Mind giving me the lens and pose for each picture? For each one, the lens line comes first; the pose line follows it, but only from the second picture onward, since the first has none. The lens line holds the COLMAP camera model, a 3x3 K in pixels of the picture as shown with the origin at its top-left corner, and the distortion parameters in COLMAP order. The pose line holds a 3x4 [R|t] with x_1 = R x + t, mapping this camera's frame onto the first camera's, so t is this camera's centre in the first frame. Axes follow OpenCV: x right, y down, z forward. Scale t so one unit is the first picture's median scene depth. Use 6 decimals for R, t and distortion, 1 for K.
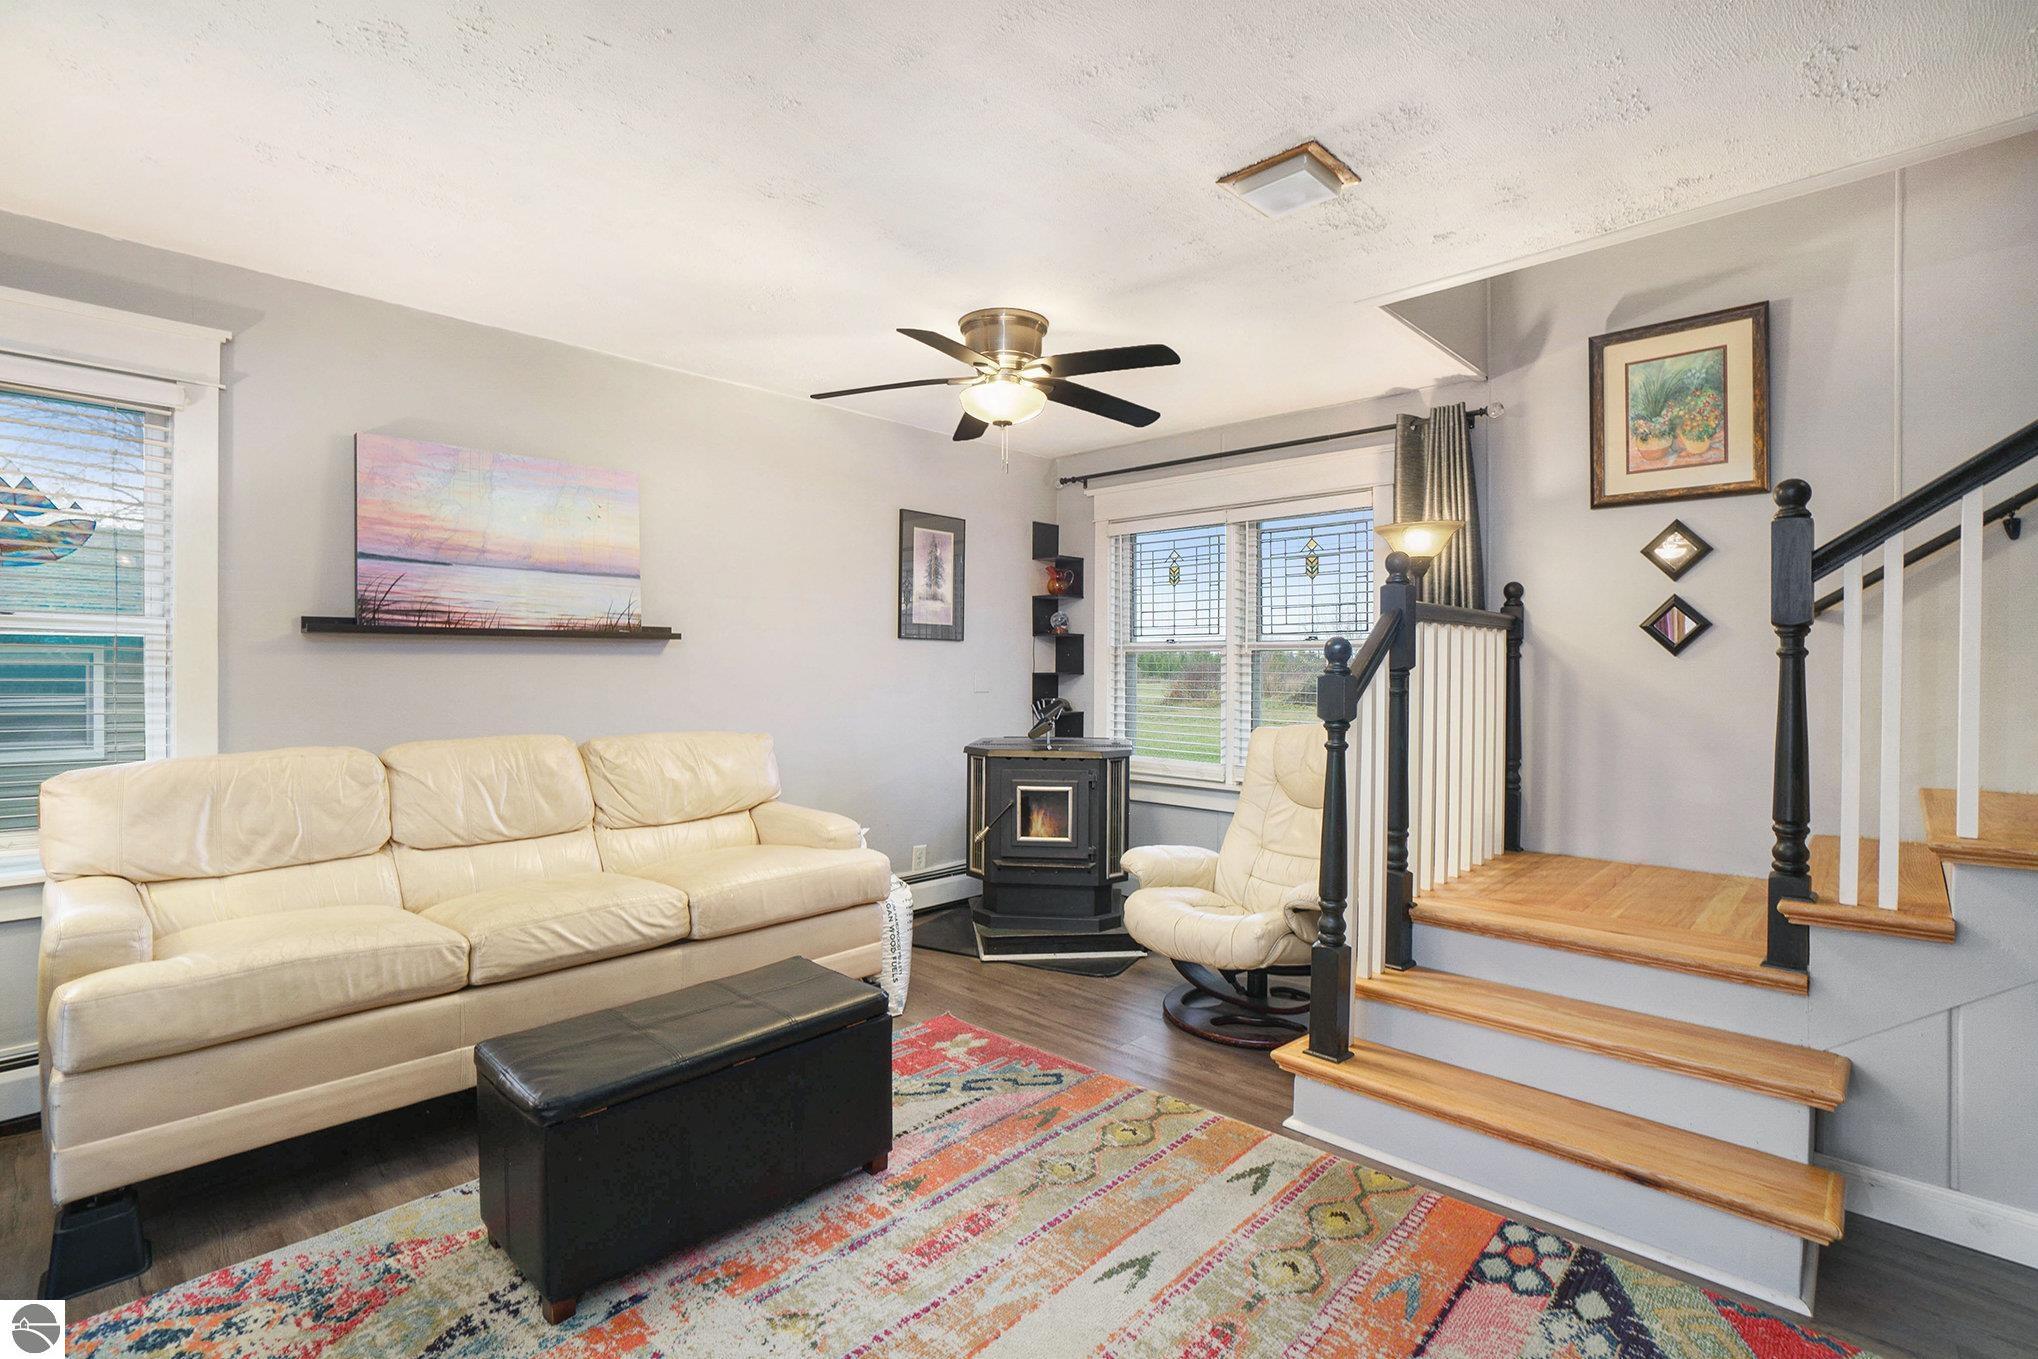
lens RADIAL K [[928.5, 0, 1026.2], [0, 928.5, 662.9], [0, 0, 1]] dist [-0.022245, 0.001003]
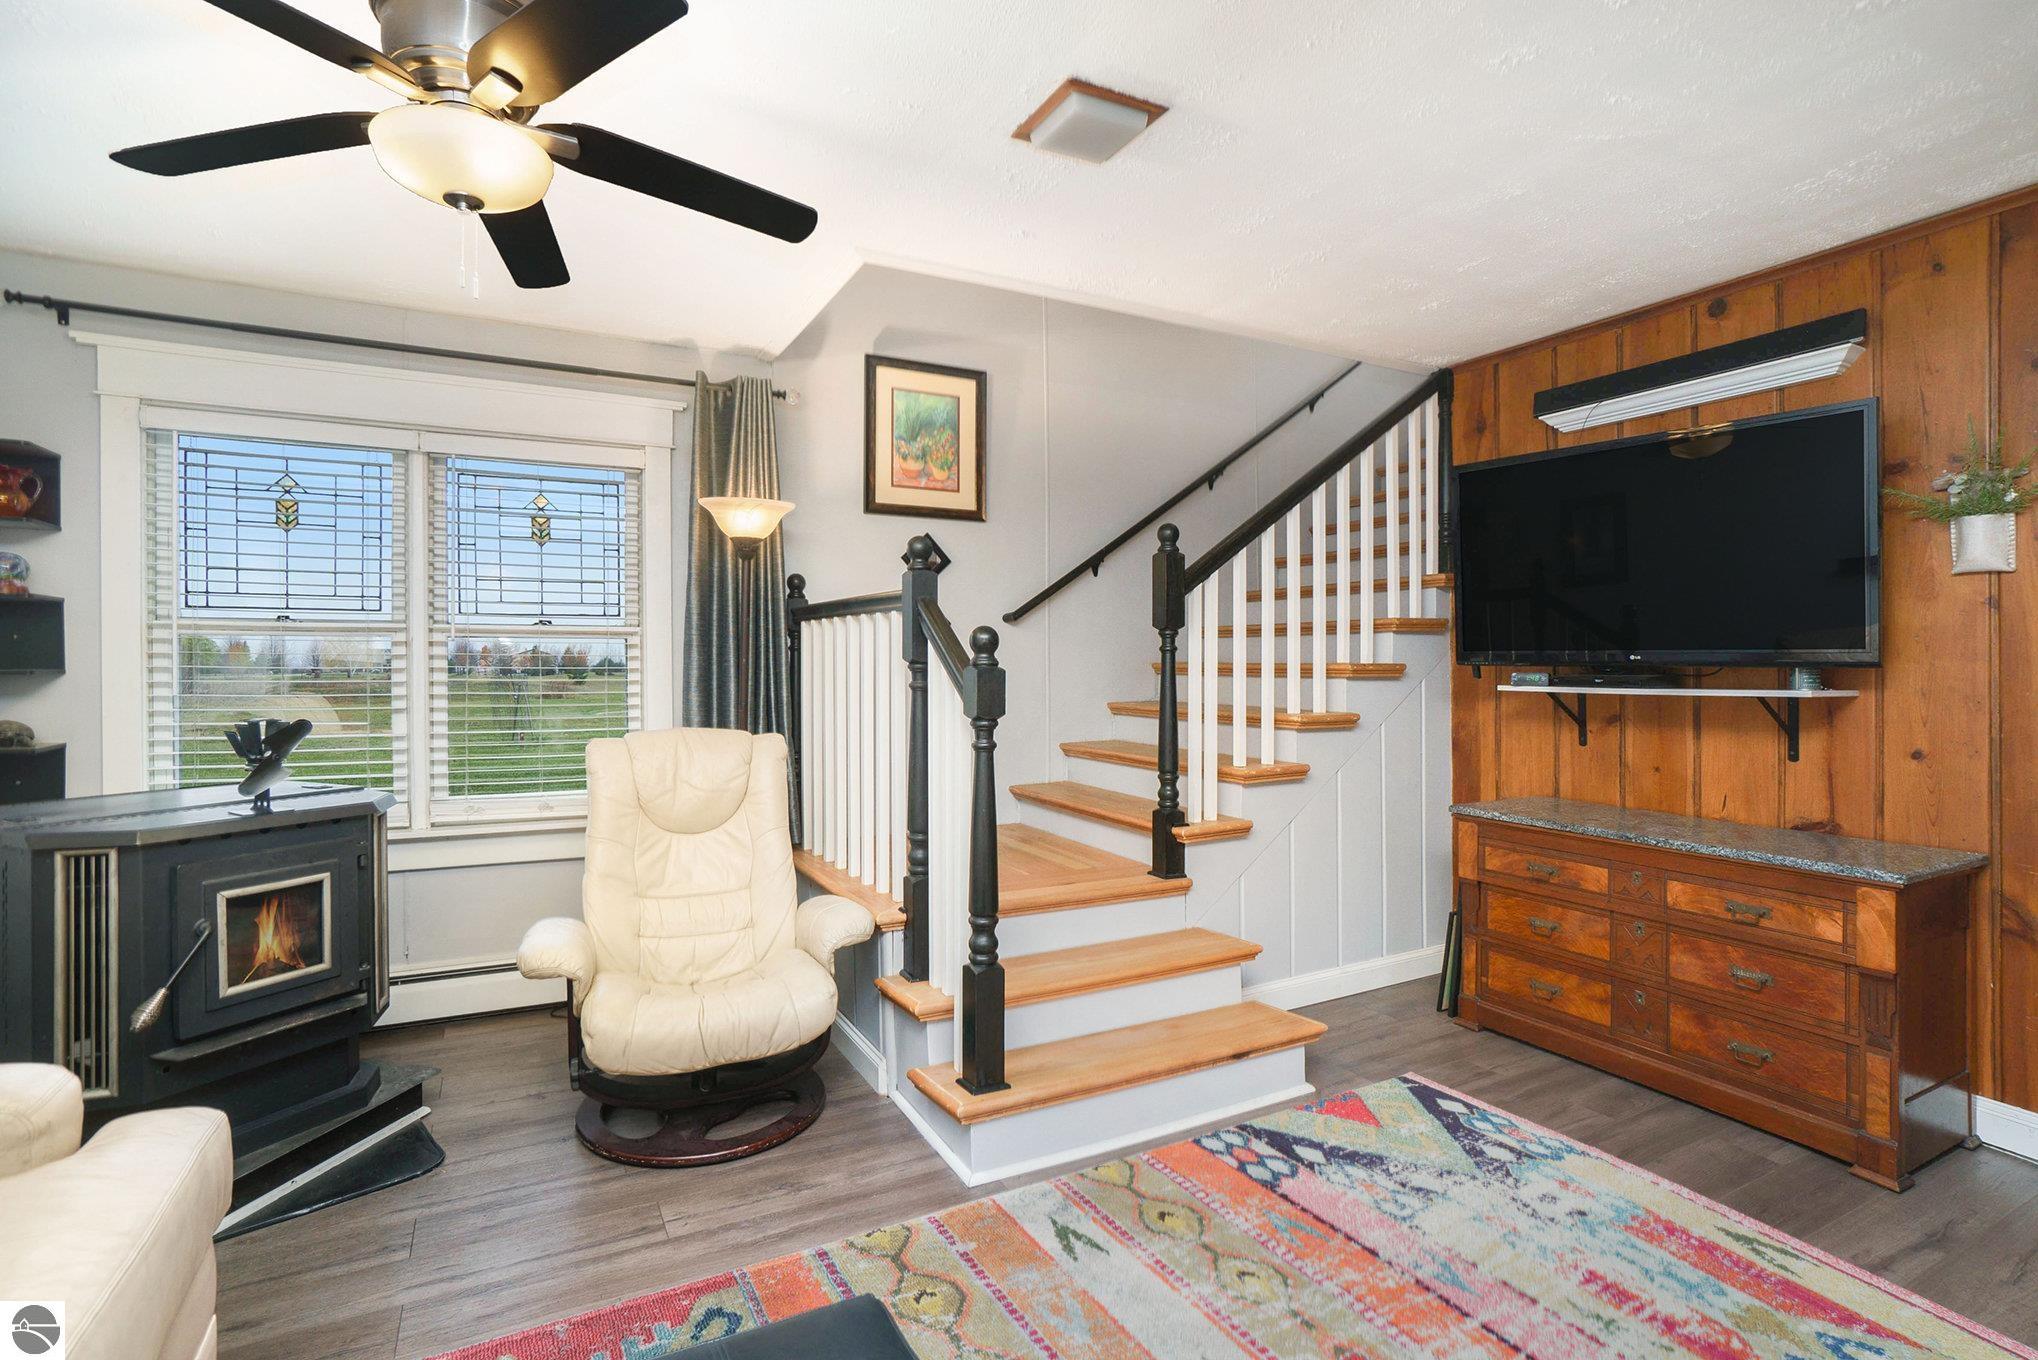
lens RADIAL K [[955.3, 0, 983.2], [0, 955.3, 667.1], [0, 0, 1]] dist [-0.028622, 0.006117]
pose [[0.349843, -0.008881, 0.936766, -0.414301], [-0.004071, 0.999931, 0.011001, 0.000982], [-0.936799, -0.007663, 0.349783, 0.510378]]
